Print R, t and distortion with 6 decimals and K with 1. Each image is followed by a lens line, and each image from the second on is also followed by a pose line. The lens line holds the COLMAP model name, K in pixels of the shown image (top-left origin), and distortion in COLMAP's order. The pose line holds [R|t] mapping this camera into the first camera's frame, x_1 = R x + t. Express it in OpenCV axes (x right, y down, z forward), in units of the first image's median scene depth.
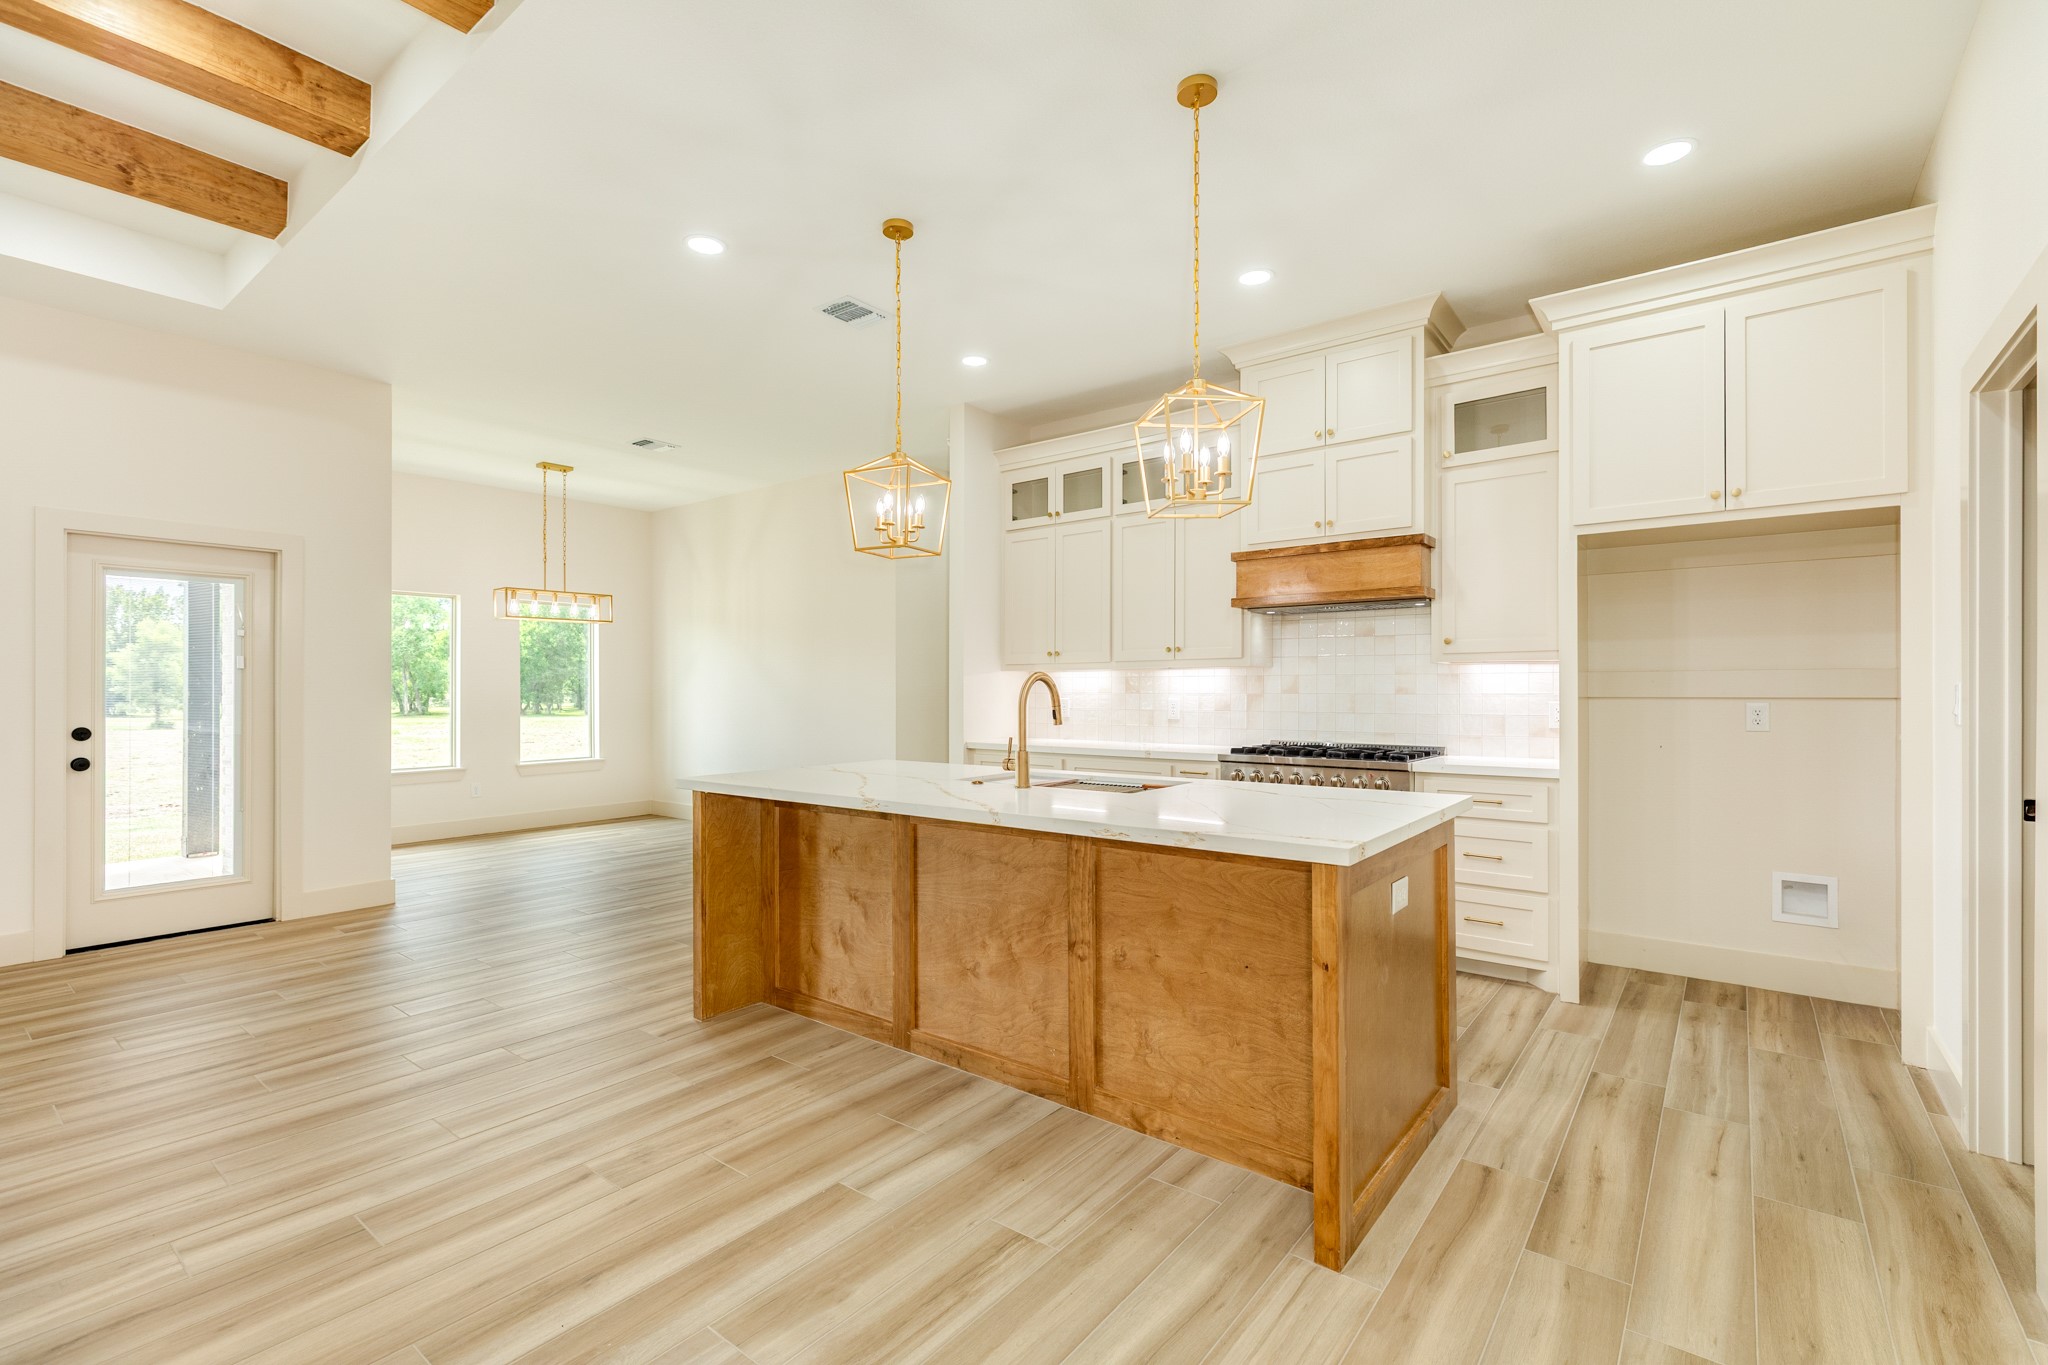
lens RADIAL K [[913.2, 0, 1022.3], [0, 913.2, 688.4], [0, 0, 1]] dist [0.006722, -0.000423]
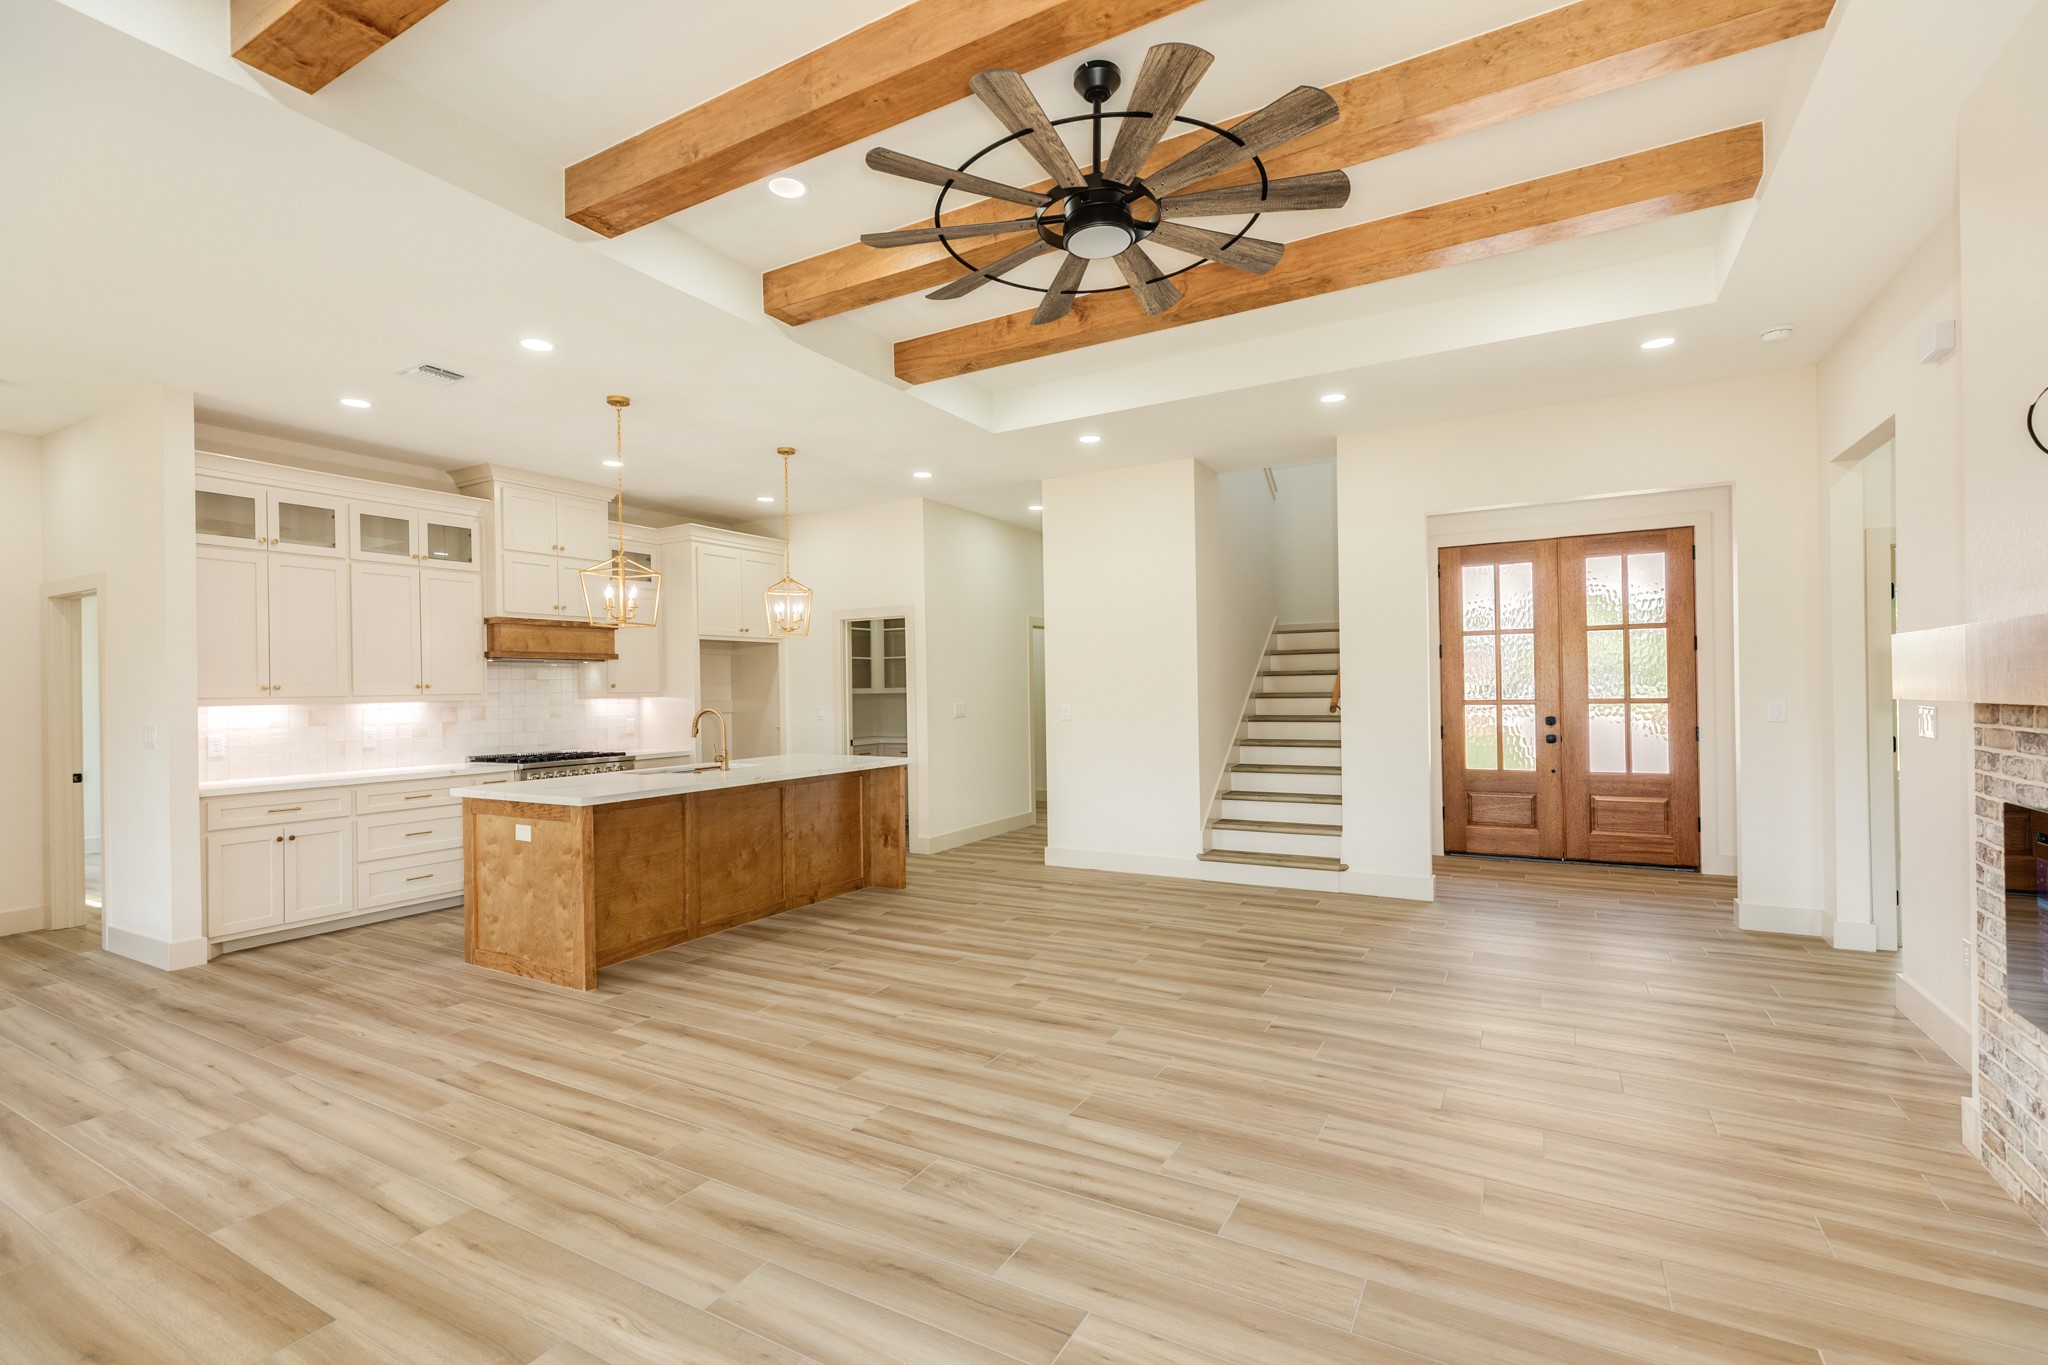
lens RADIAL K [[913.2, 0, 1022.3], [0, 913.2, 688.4], [0, 0, 1]] dist [0.006722, -0.000423]
pose [[-0.146645, 0.007595, 0.989160, -1.340198], [0.014755, 0.999876, -0.005489, -0.025664], [-0.989079, 0.013790, -0.146739, 0.477638]]
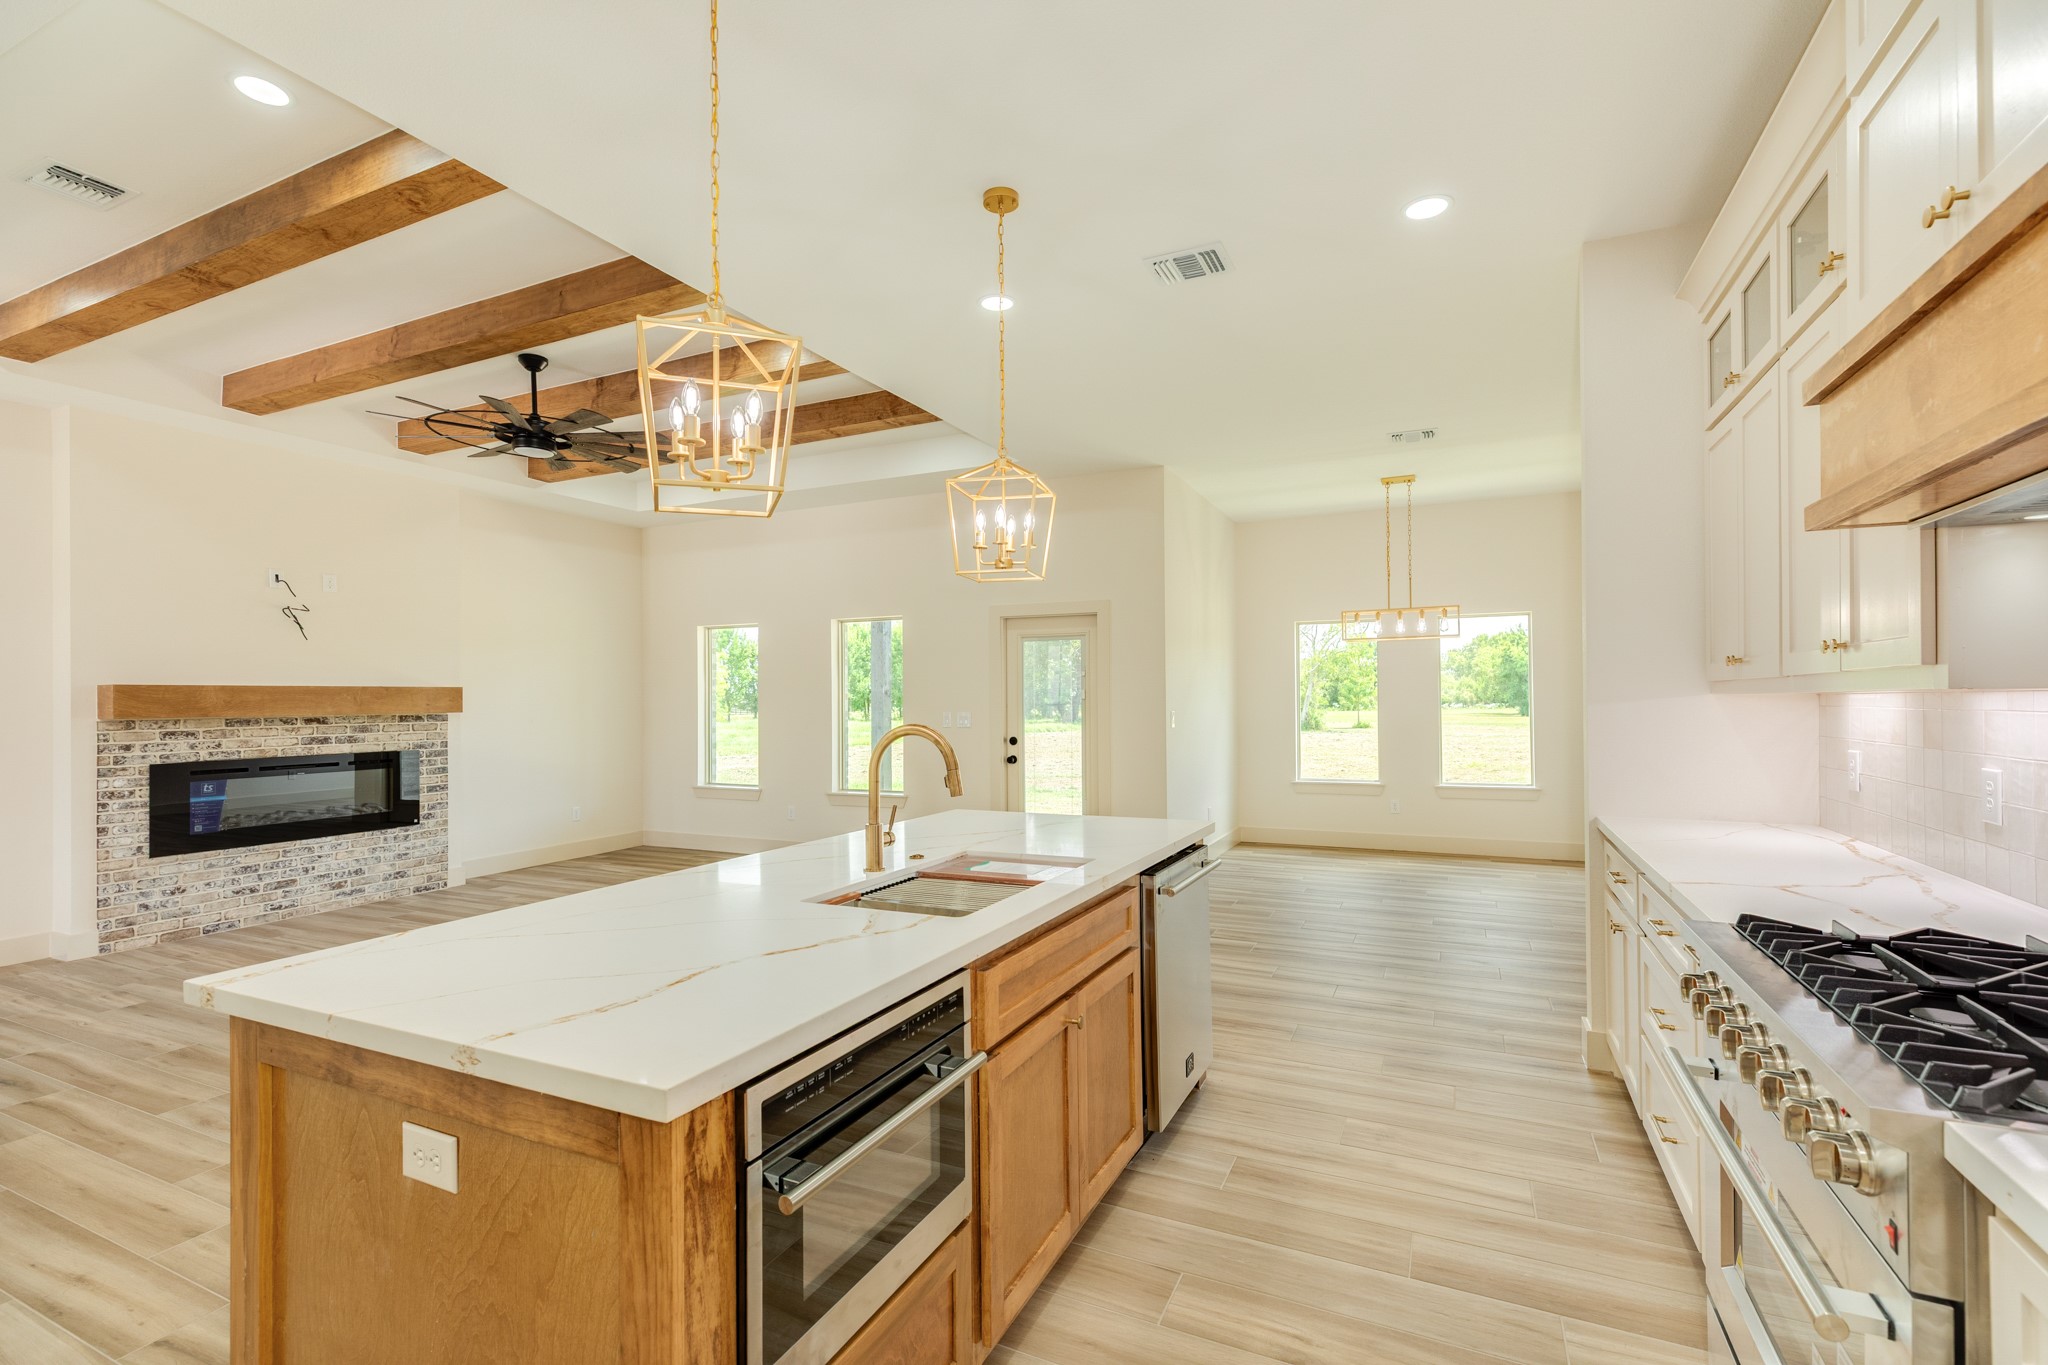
lens RADIAL K [[913.2, 0, 1022.3], [0, 913.2, 688.4], [0, 0, 1]] dist [0.006722, -0.000423]
pose [[0.217820, -0.011548, -0.975921, 0.569087], [0.010230, 0.999902, -0.009549, -0.028707], [0.975935, -0.007904, 0.217917, 0.672724]]
